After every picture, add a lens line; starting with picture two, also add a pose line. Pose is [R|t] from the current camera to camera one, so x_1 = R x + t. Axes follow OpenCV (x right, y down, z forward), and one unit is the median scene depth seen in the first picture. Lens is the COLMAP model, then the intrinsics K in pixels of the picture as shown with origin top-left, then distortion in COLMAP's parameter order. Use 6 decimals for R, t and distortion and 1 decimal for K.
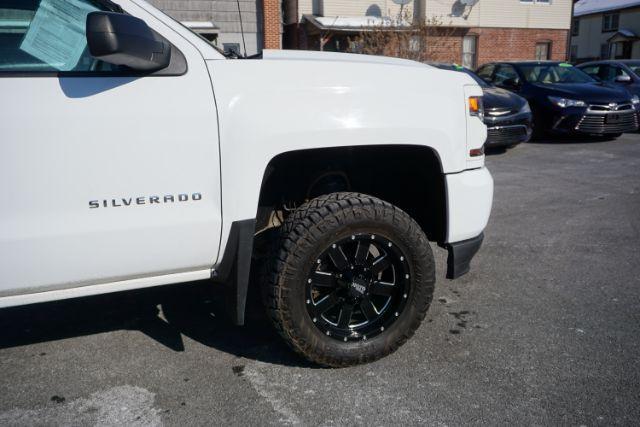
lens RADIAL K [[566.8, 0, 318.3], [0, 566.8, 213.6], [0, 0, 1]] dist [-0.018076, 0.015967]
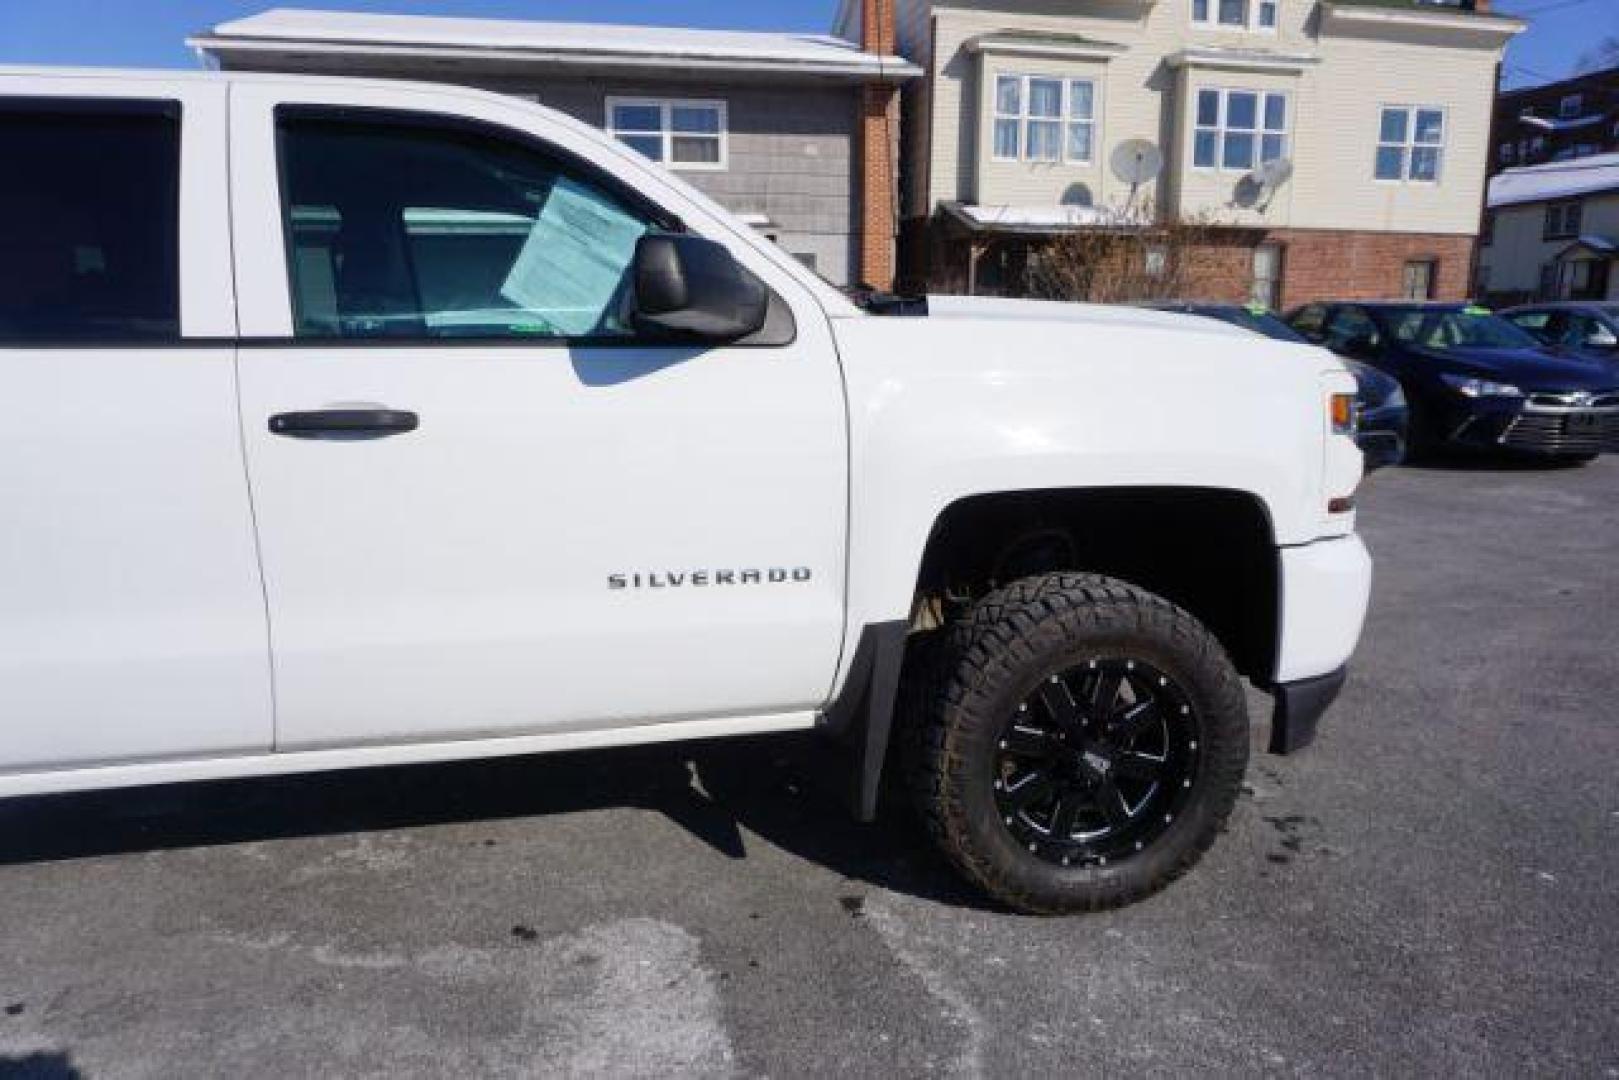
lens RADIAL K [[1099.6, 0, 807.3], [0, 1099.6, 540.3], [0, 0, 1]] dist [-0.055626, 0.040836]
pose [[0.991254, 0.042388, -0.124978, -0.072006], [-0.046614, 0.998429, -0.031082, -0.025919], [0.123465, 0.036636, 0.991672, -0.015924]]
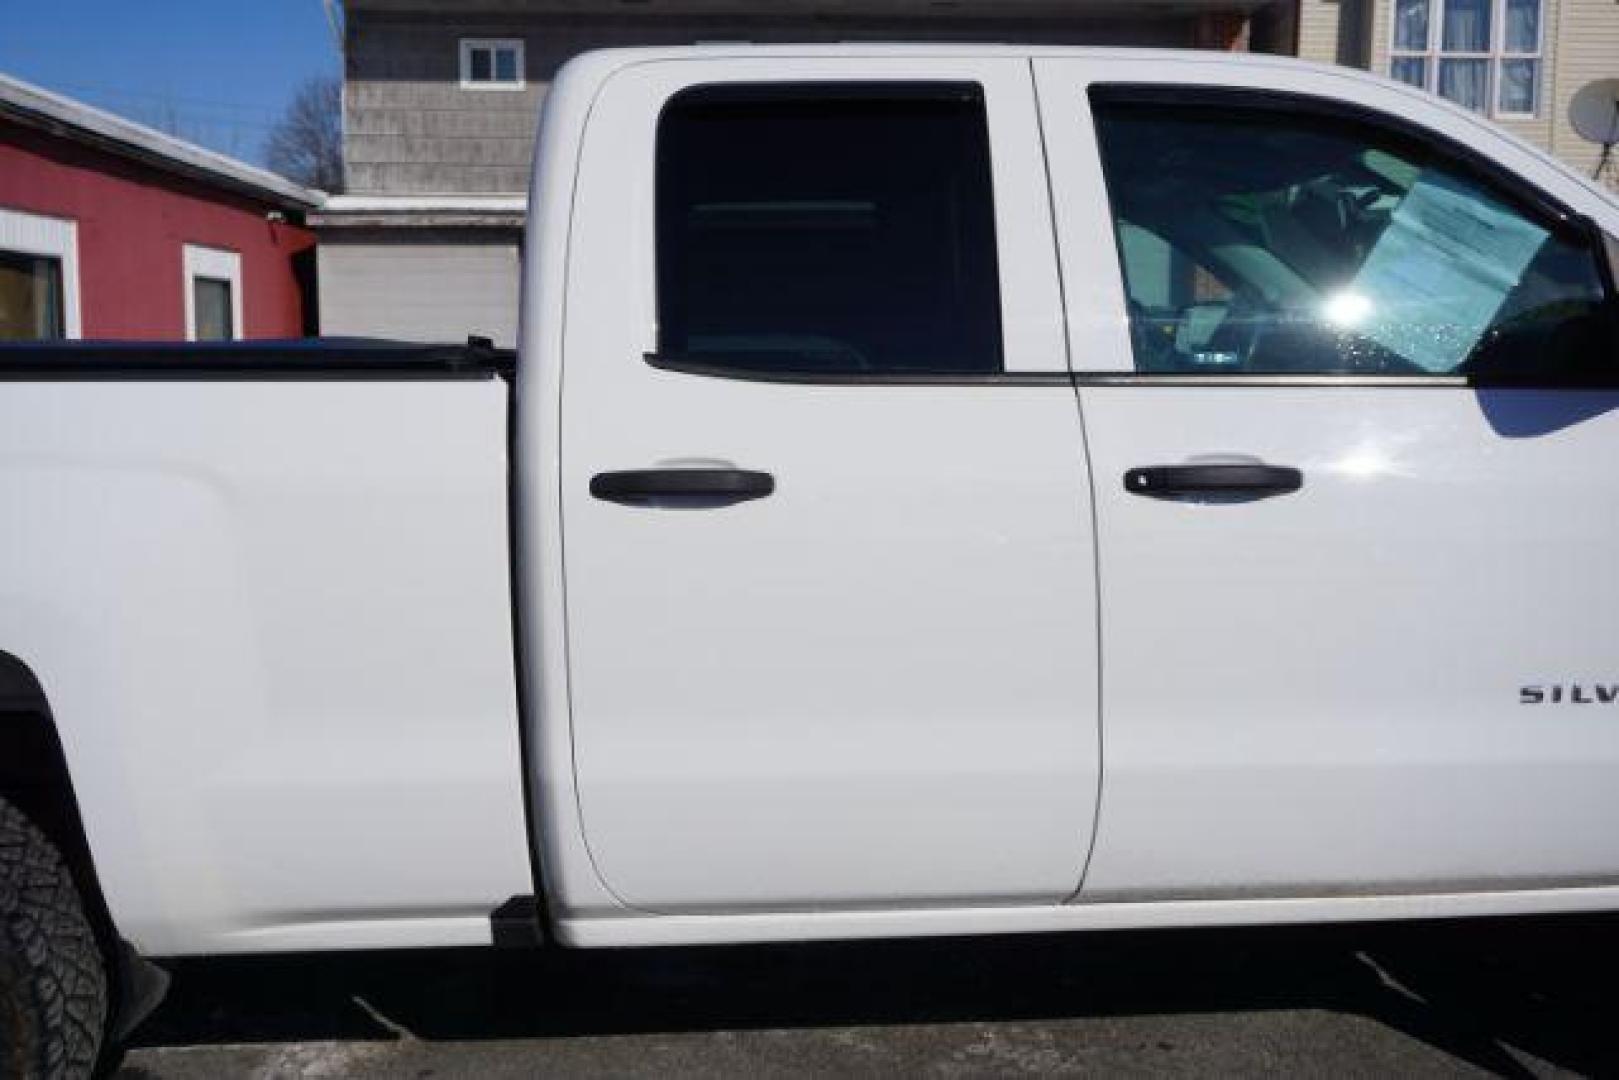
lens RADIAL K [[1557.4, 0, 805.0], [0, 1557.4, 541.7], [0, 0, 1]] dist [0.004650, -0.016021]
pose [[0.962113, 0.048959, -0.268221, -0.500380], [-0.076681, 0.992627, -0.093870, 0.016959], [0.261648, 0.110880, 0.958773, -0.193244]]
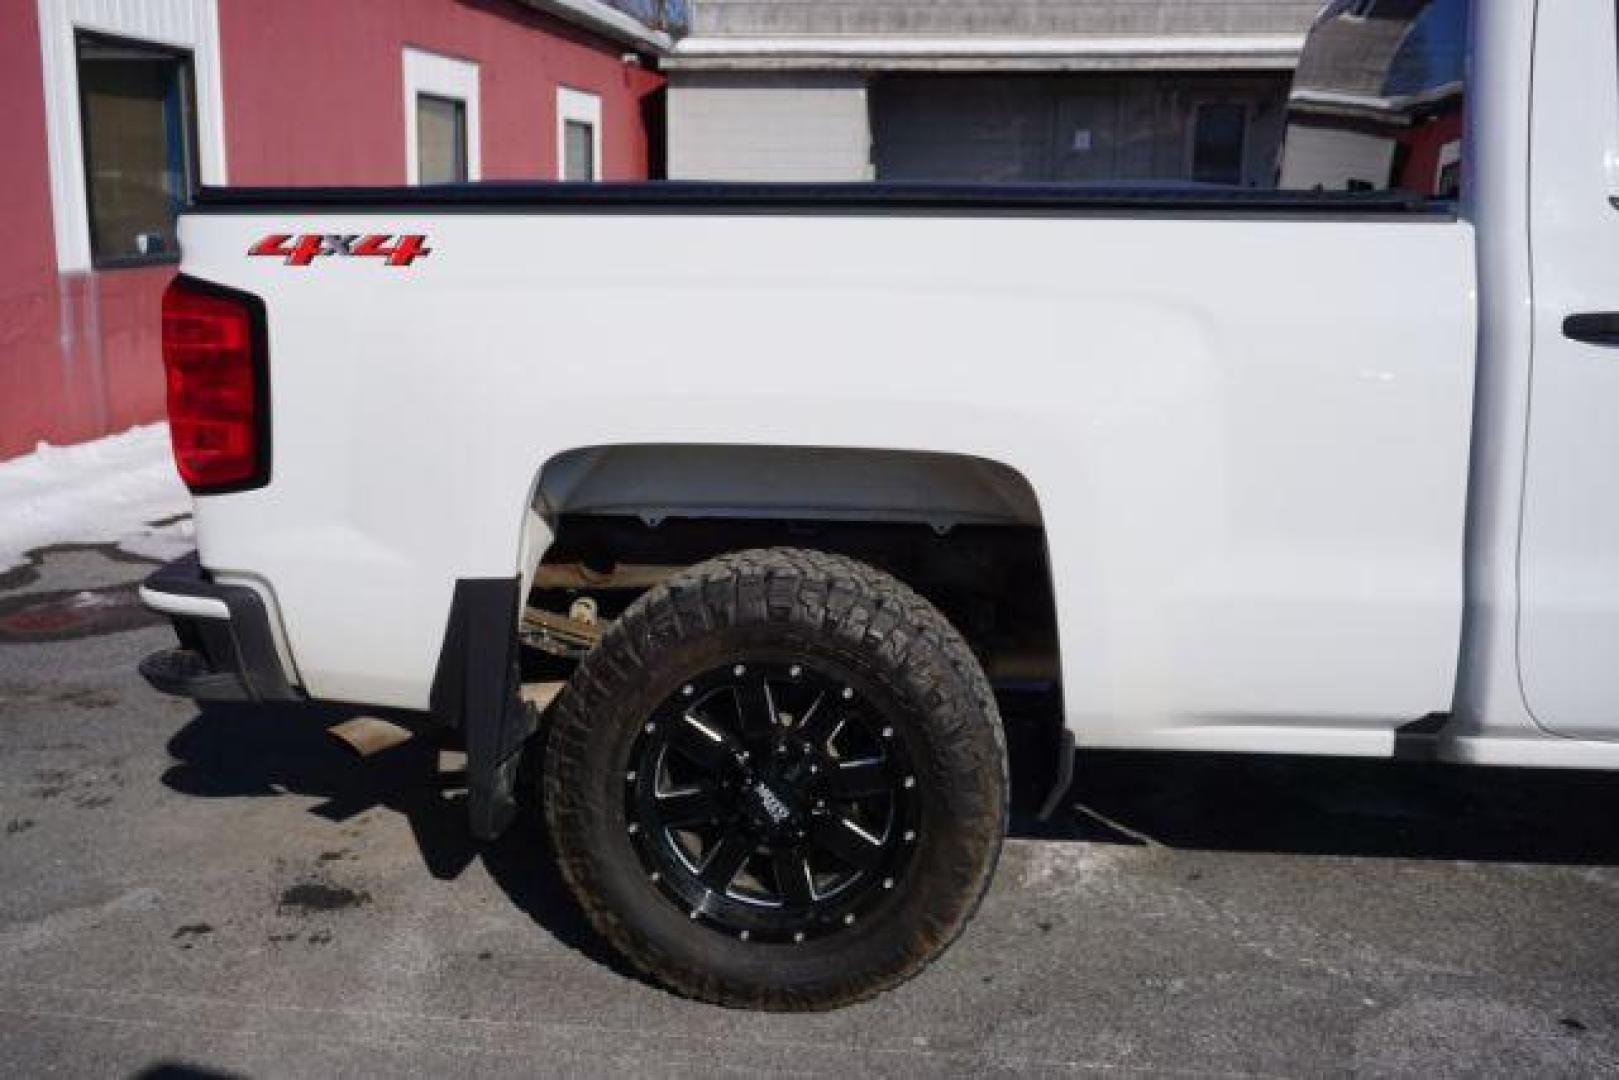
lens RADIAL K [[1587.0, 0, 810.6], [0, 1587.0, 545.5], [0, 0, 1]] dist [-0.016174, 0.002204]
pose [[0.904649, 0.118246, -0.409425, -0.865682], [-0.123334, 0.992266, 0.014061, 0.081698], [0.407921, 0.037775, 0.912236, -0.412146]]
